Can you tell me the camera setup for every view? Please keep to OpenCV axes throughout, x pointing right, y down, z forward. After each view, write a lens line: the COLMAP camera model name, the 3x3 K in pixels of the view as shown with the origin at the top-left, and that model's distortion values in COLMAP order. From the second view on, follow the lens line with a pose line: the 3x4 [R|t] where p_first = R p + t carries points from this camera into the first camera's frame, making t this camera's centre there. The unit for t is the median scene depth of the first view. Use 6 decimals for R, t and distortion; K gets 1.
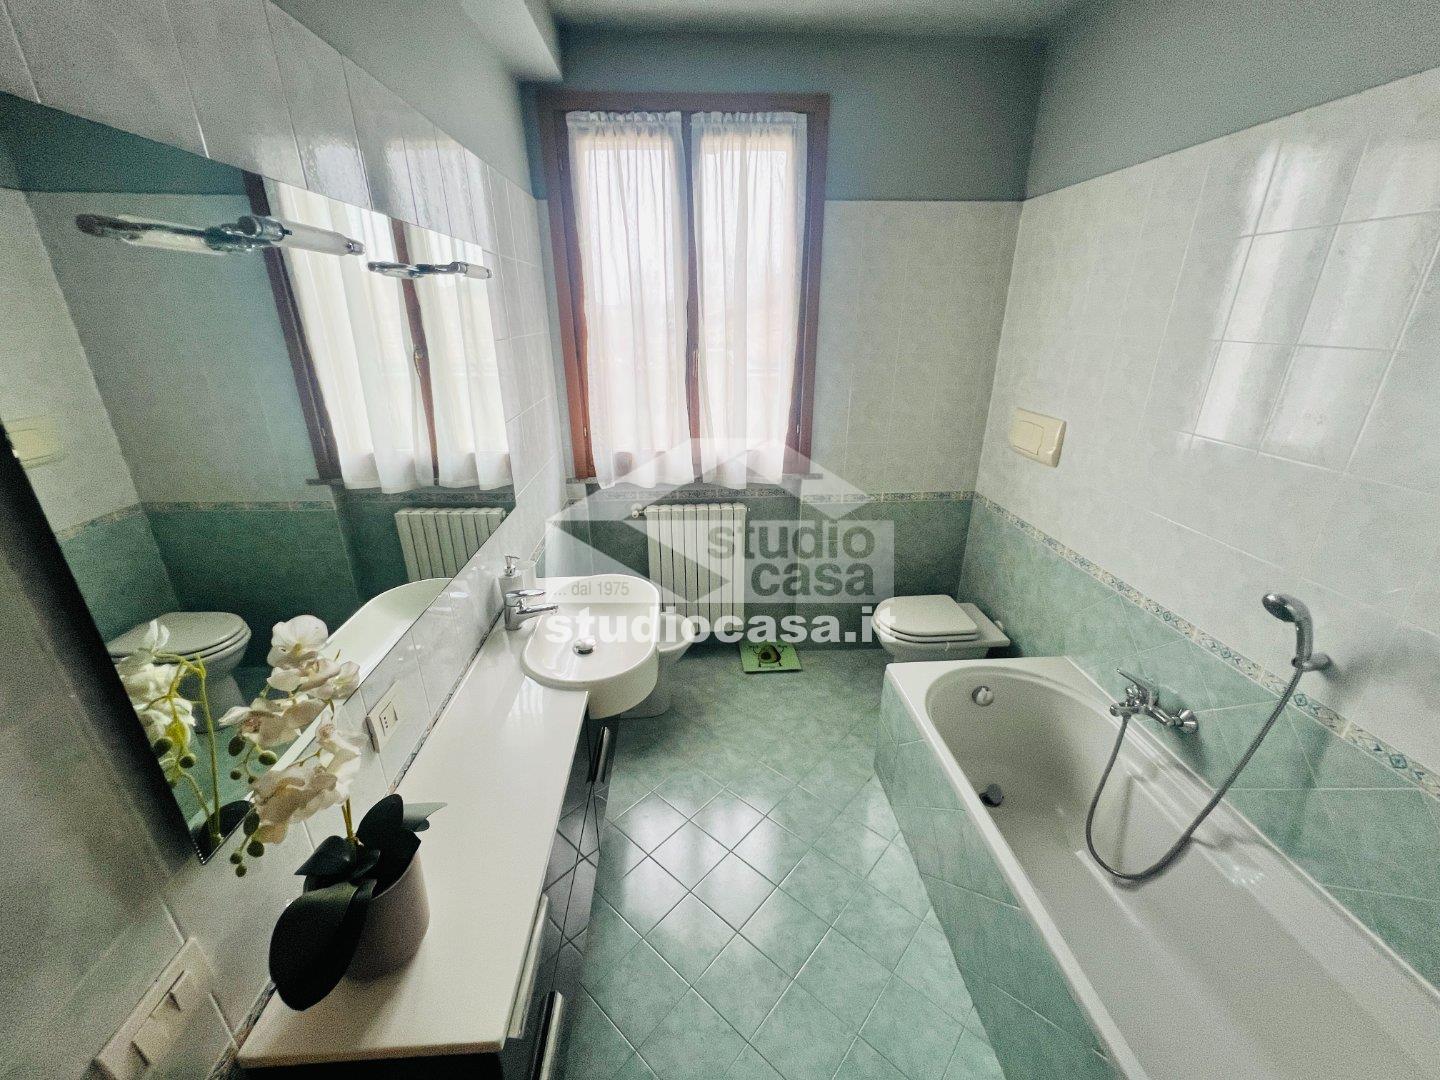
lens RADIAL K [[576.7, 0, 721.2], [0, 576.7, 542.6], [0, 0, 1]] dist [-0.003868, 0.001721]
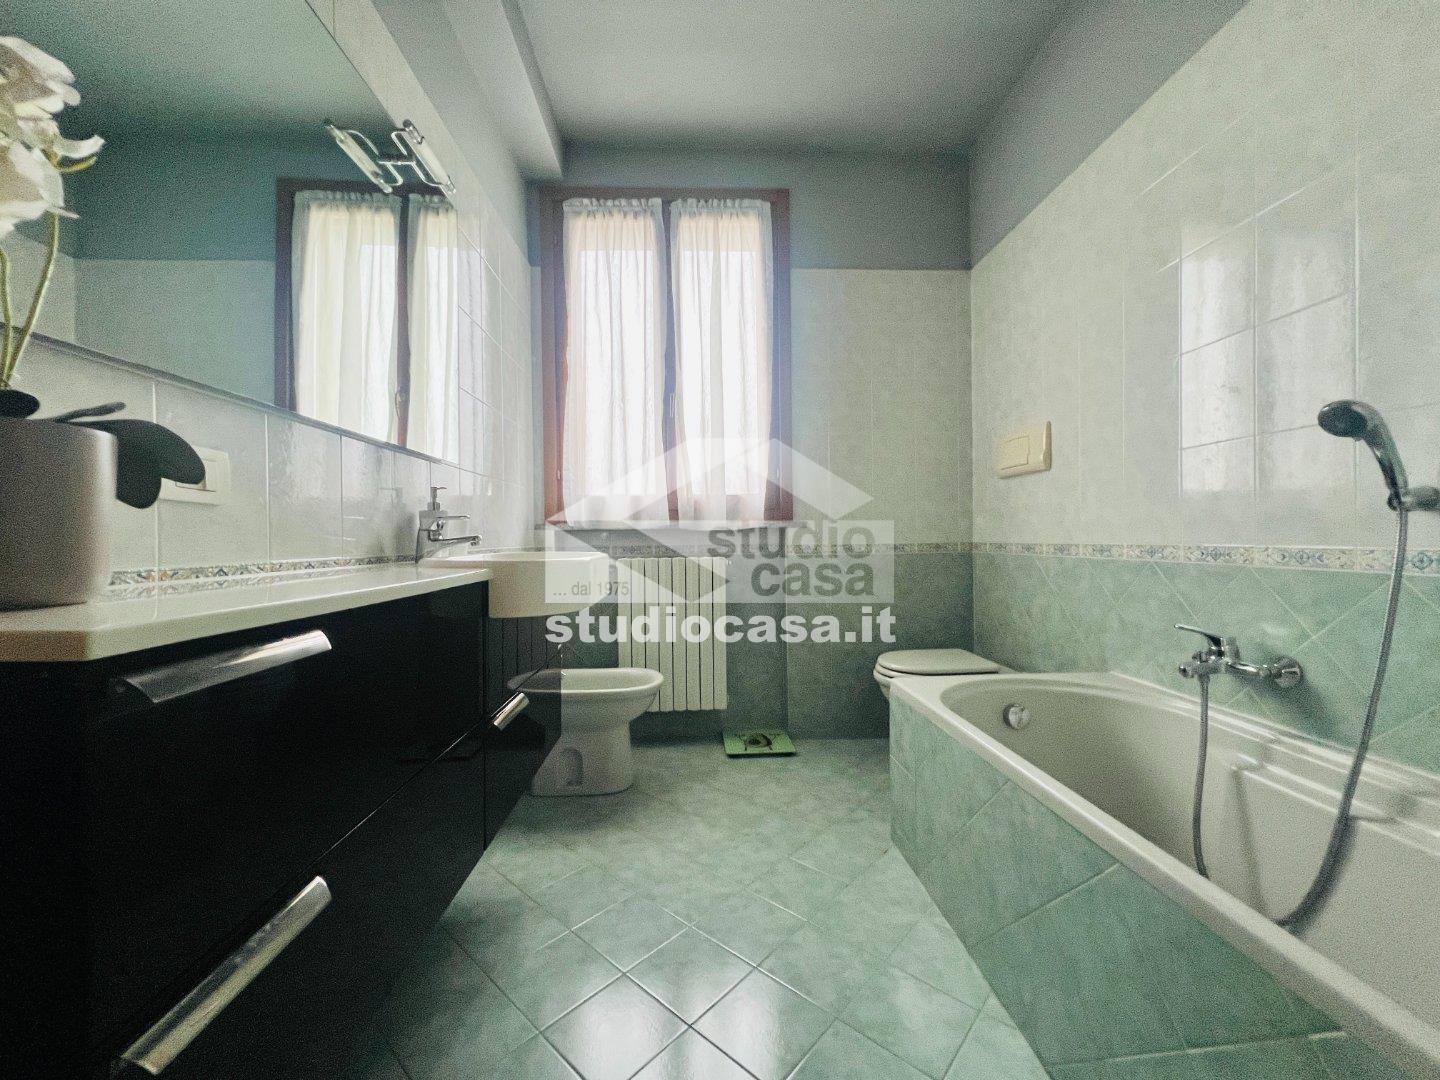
lens RADIAL K [[576.7, 0, 720.2], [0, 576.7, 539.1], [0, 0, 1]] dist [-0.003868, 0.001721]
pose [[0.999902, -0.007579, -0.011750, 0.056188], [0.002781, 0.931355, -0.364102, 0.312034], [0.013703, 0.364034, 0.931285, 0.163135]]
